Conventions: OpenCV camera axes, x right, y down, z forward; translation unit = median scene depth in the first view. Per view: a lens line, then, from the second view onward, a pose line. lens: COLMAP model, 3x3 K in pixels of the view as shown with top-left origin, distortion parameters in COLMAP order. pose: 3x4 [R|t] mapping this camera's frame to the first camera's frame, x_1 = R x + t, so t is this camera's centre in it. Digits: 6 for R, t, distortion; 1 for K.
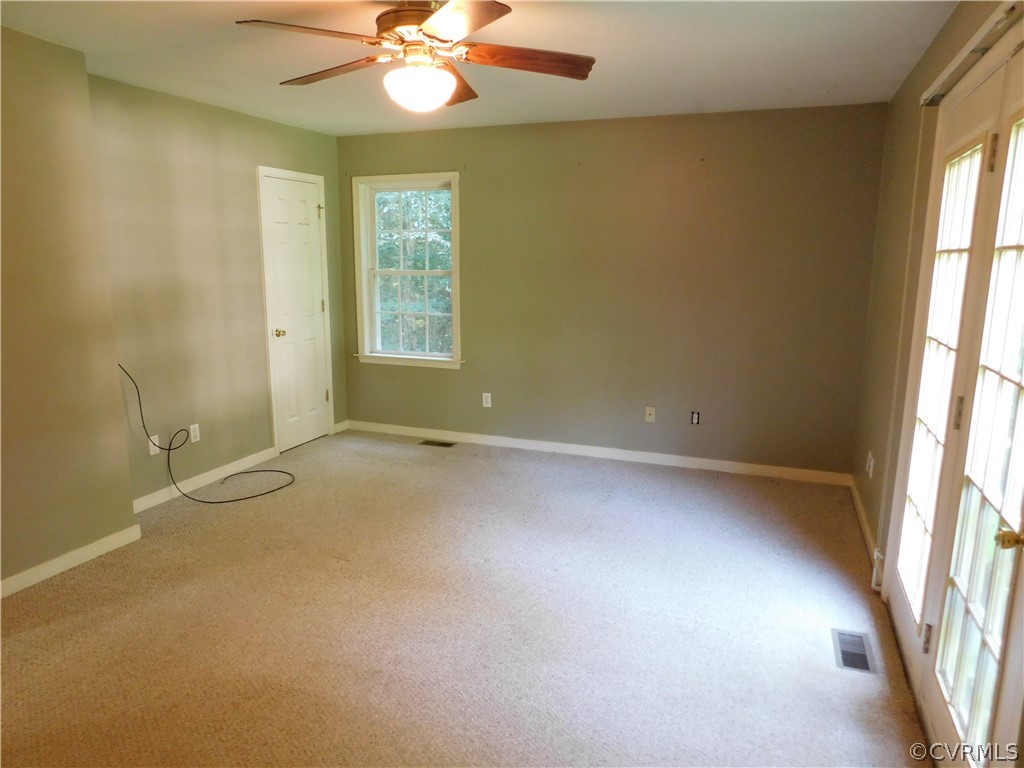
lens RADIAL K [[678.7, 0, 513.5], [0, 678.7, 386.5], [0, 0, 1]] dist [-0.062894, 0.054014]
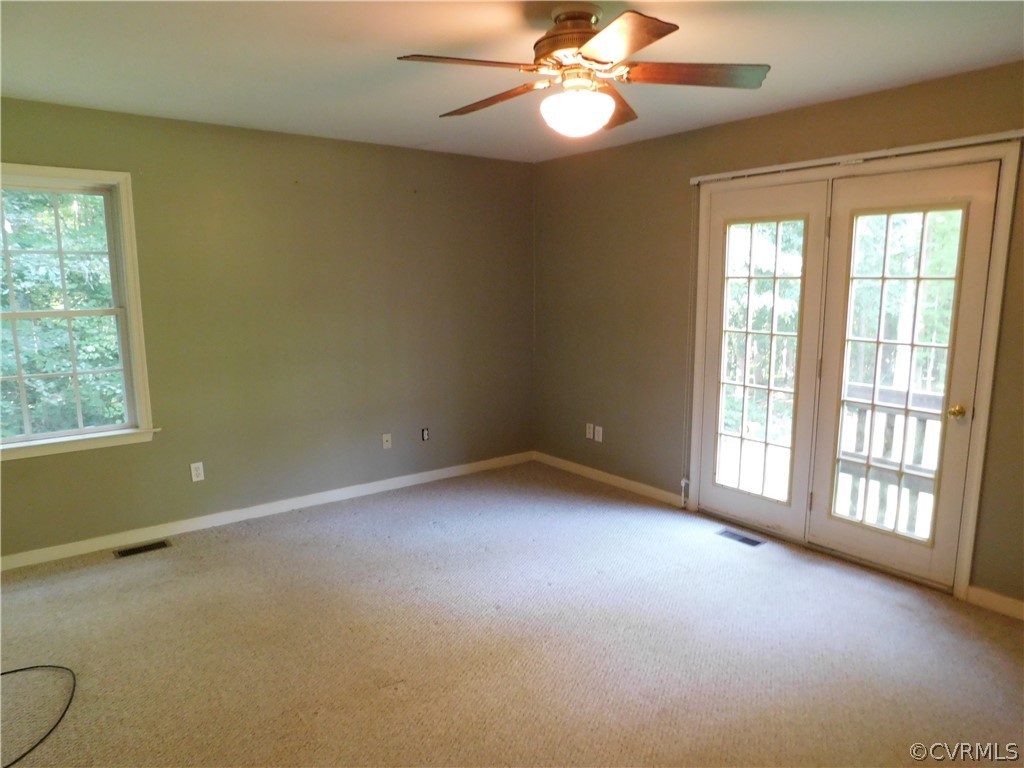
lens RADIAL K [[678.7, 0, 513.5], [0, 678.7, 386.5], [0, 0, 1]] dist [-0.062894, 0.054014]
pose [[0.519510, -0.142344, 0.842525, -0.539834], [0.171820, 0.983288, 0.060180, -0.066957], [-0.837011, 0.113499, 0.535285, 0.309345]]
